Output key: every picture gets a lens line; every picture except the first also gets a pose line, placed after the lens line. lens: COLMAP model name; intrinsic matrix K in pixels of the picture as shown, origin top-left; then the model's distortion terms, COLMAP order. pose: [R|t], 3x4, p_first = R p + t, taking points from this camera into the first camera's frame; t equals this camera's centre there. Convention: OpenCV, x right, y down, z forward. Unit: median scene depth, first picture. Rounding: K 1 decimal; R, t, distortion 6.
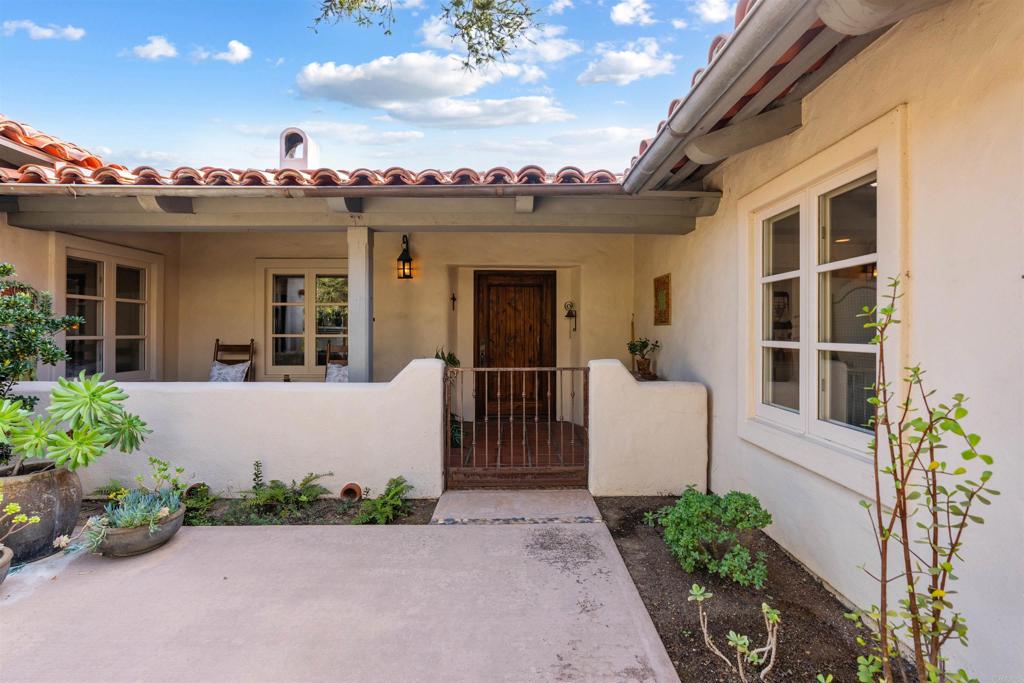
lens RADIAL K [[464.2, 0, 513.7], [0, 464.2, 334.9], [0, 0, 1]] dist [-0.007753, 0.002261]
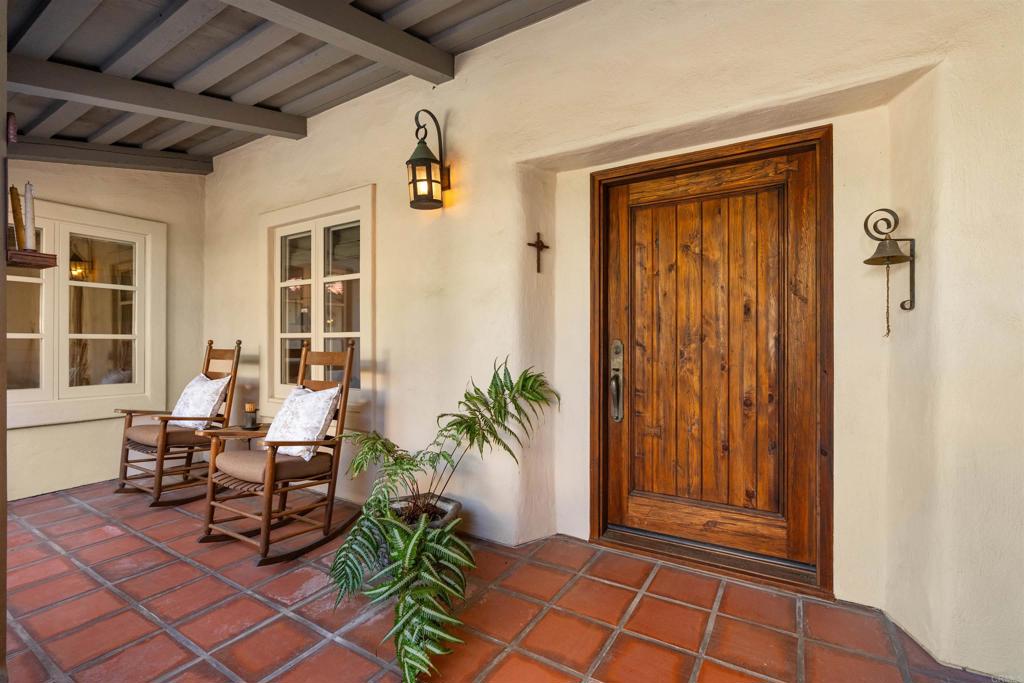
lens RADIAL K [[464.2, 0, 515.4], [0, 464.2, 340.6], [0, 0, 1]] dist [-0.007753, 0.002261]
pose [[0.852559, -0.003697, -0.522618, 0.075082], [-0.002177, 0.999941, -0.010624, 0.014301], [0.522627, 0.010196, 0.852500, 0.644087]]
